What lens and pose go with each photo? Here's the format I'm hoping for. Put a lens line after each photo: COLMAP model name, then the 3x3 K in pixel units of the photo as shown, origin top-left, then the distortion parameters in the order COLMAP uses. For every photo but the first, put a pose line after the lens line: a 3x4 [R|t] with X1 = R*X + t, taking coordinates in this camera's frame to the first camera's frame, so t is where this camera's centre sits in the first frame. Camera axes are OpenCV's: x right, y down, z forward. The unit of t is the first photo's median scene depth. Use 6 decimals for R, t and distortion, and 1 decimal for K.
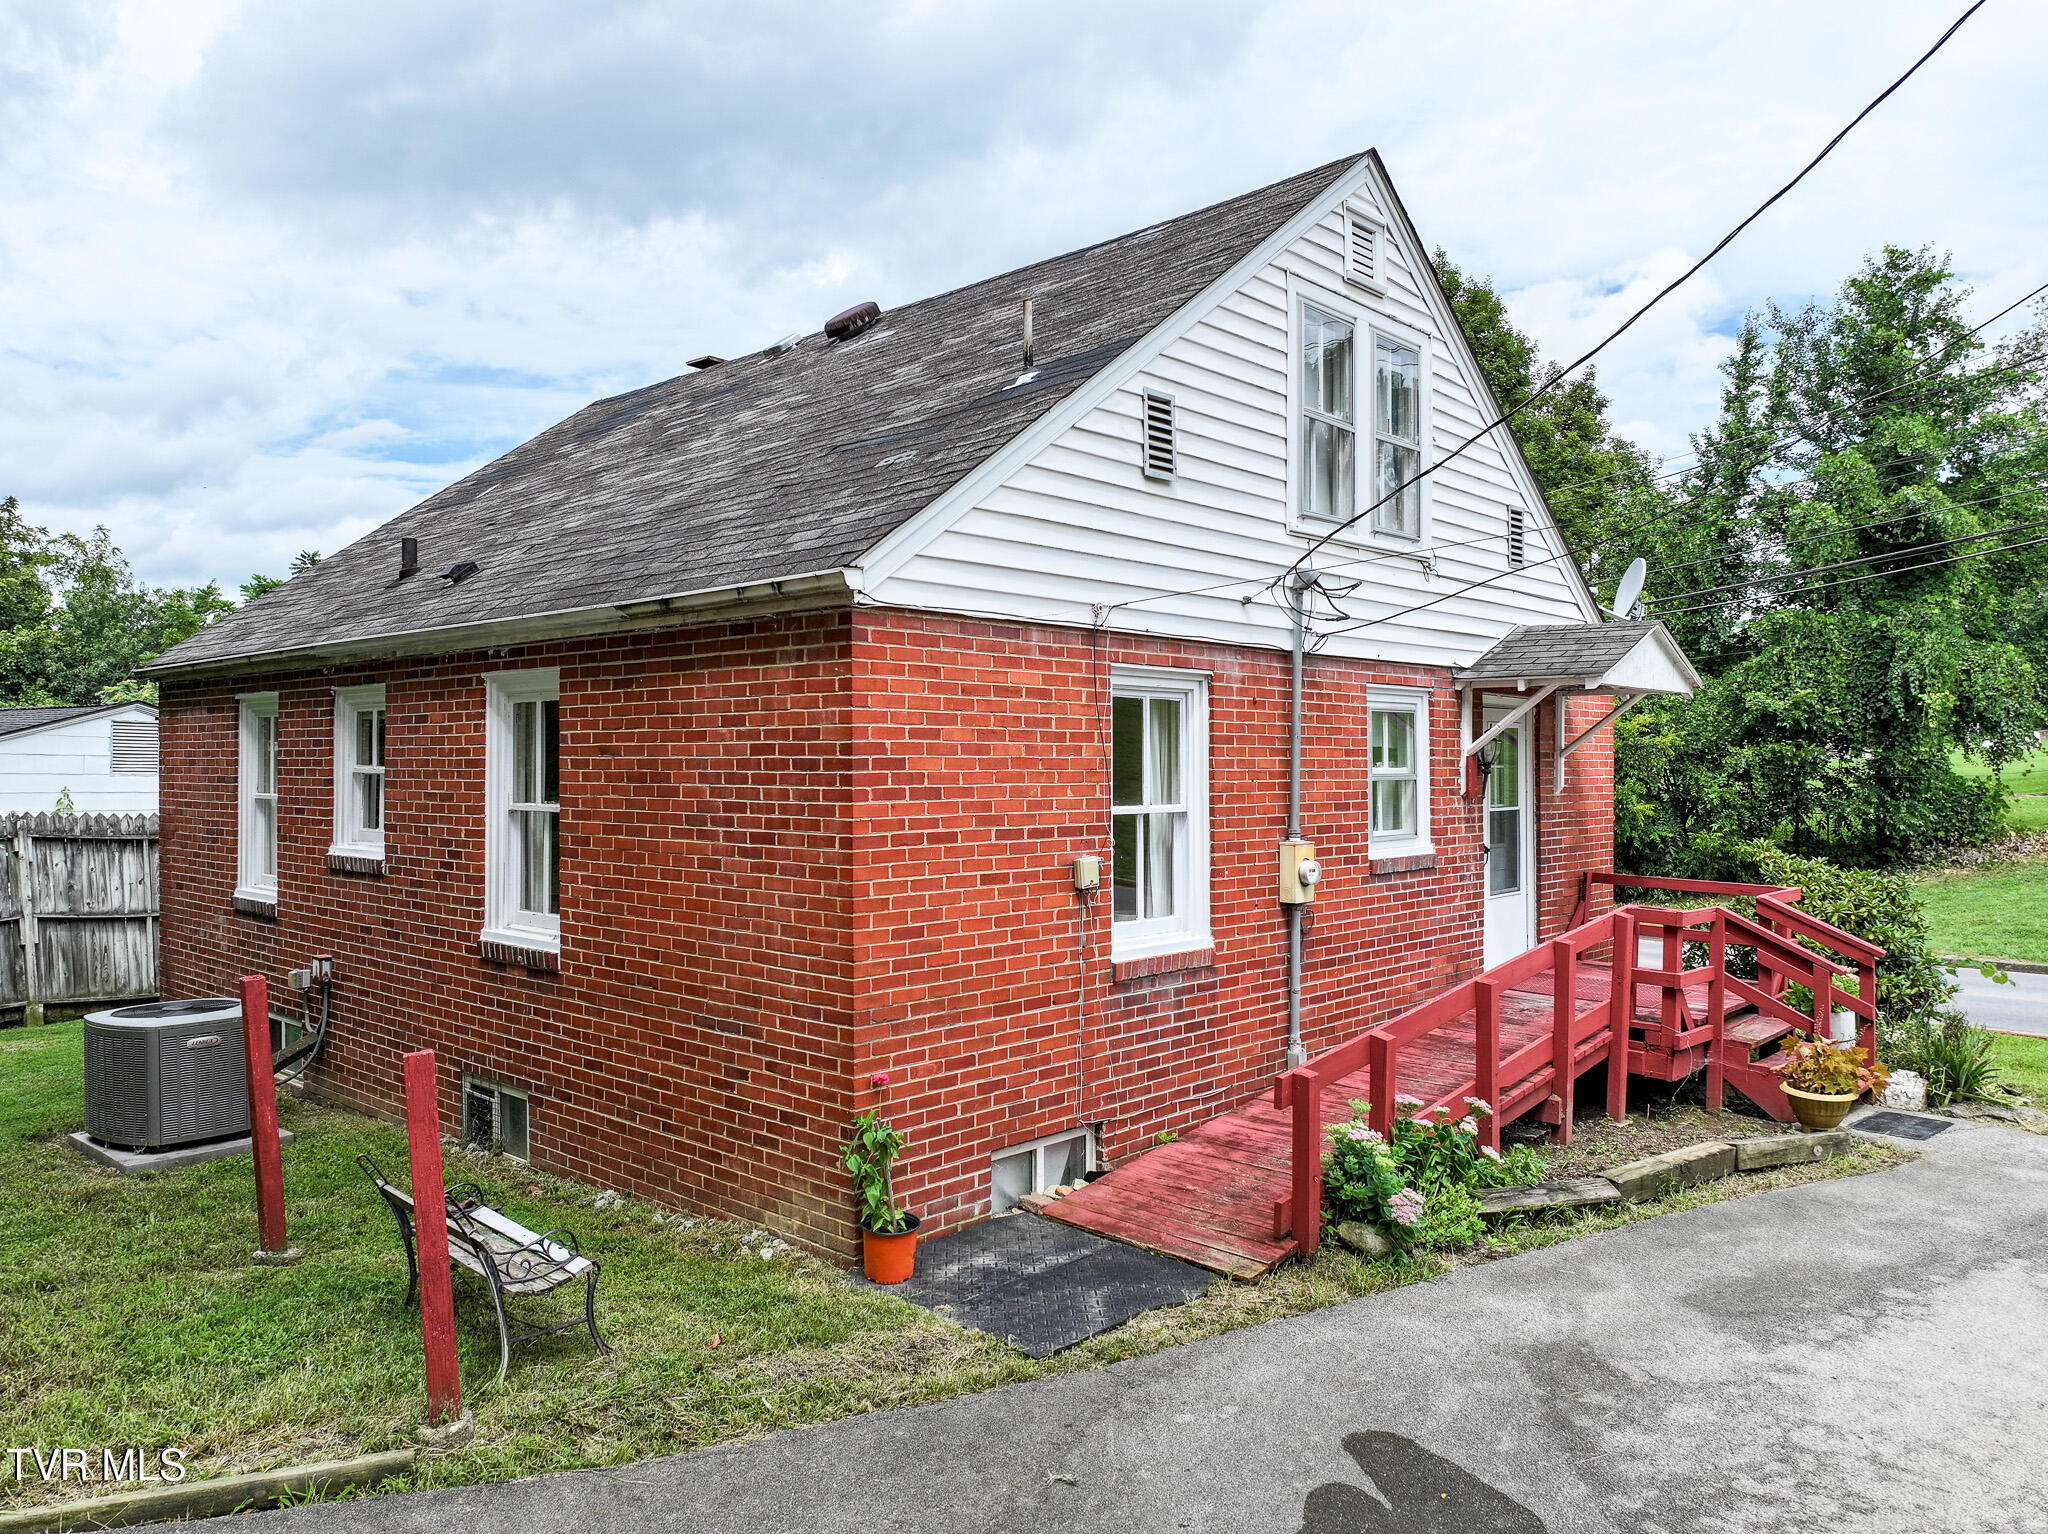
lens RADIAL K [[1435.7, 0, 1031.7], [0, 1435.7, 760.5], [0, 0, 1]] dist [0.000653, 0.008719]
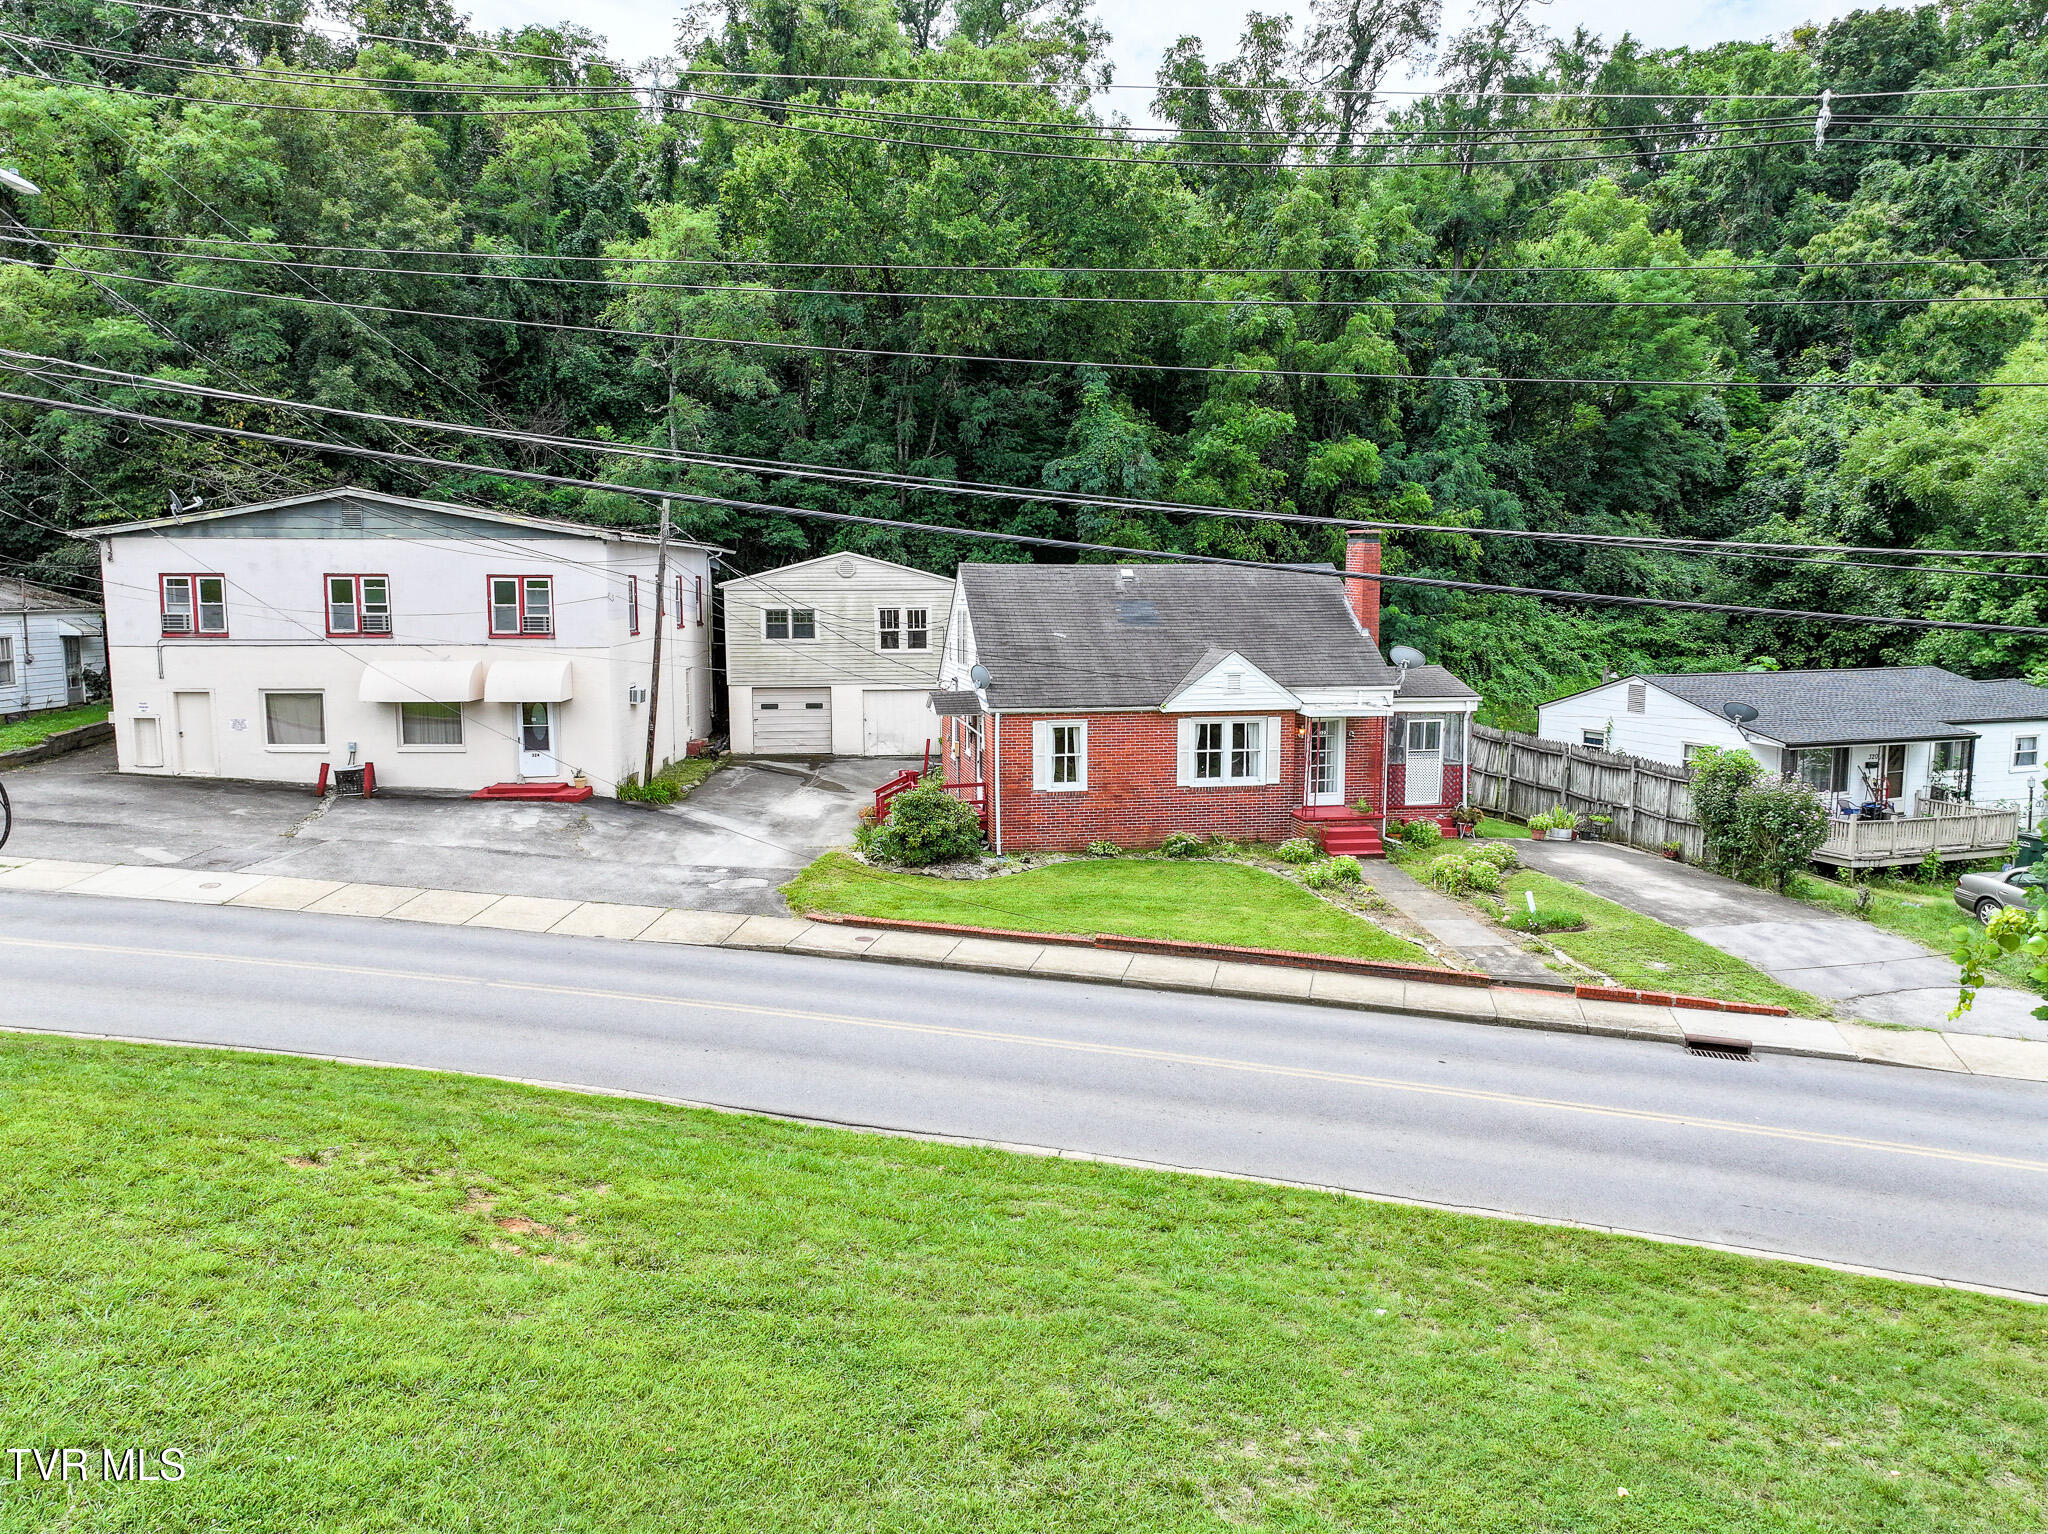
lens RADIAL K [[1435.7, 0, 1031.7], [0, 1435.7, 760.5], [0, 0, 1]] dist [0.000653, 0.008719]
pose [[-0.590002, 0.097911, -0.801443, 3.833938], [0.003198, 0.992896, 0.118946, -0.433343], [0.807395, 0.067616, -0.586123, 4.082370]]
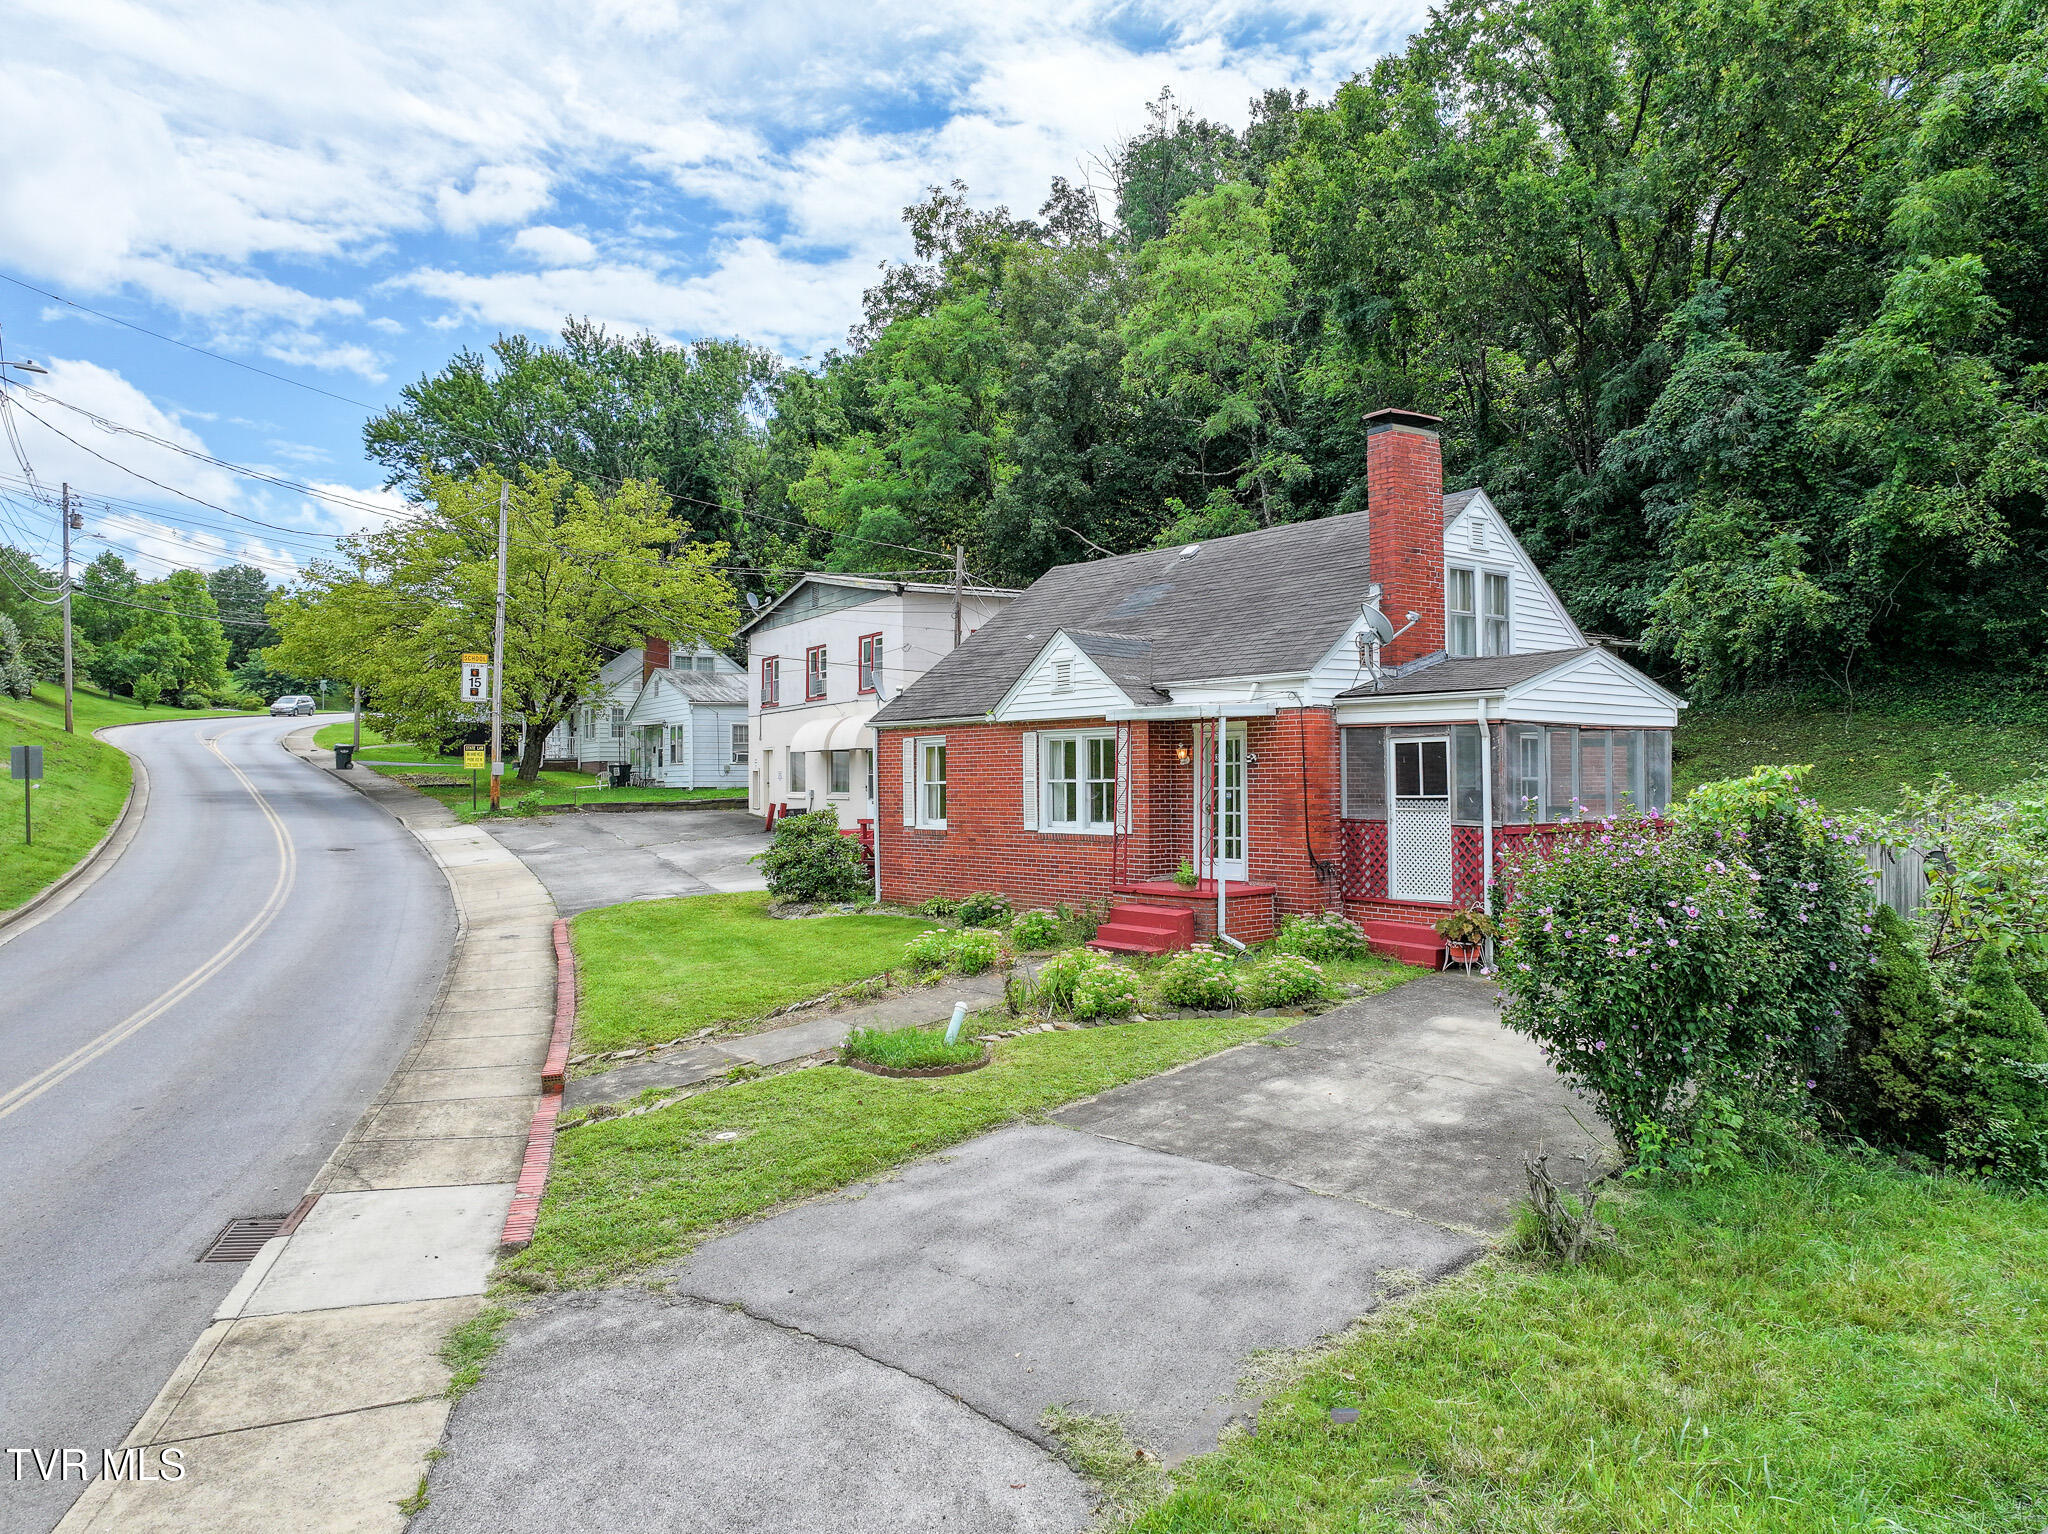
lens RADIAL K [[1435.7, 0, 1031.7], [0, 1435.7, 760.5], [0, 0, 1]] dist [0.000653, 0.008719]
pose [[-0.991988, 0.008425, 0.126048, -0.112085], [0.006082, 0.999802, -0.018963, 0.049865], [-0.126183, -0.018045, -0.991843, 4.849470]]
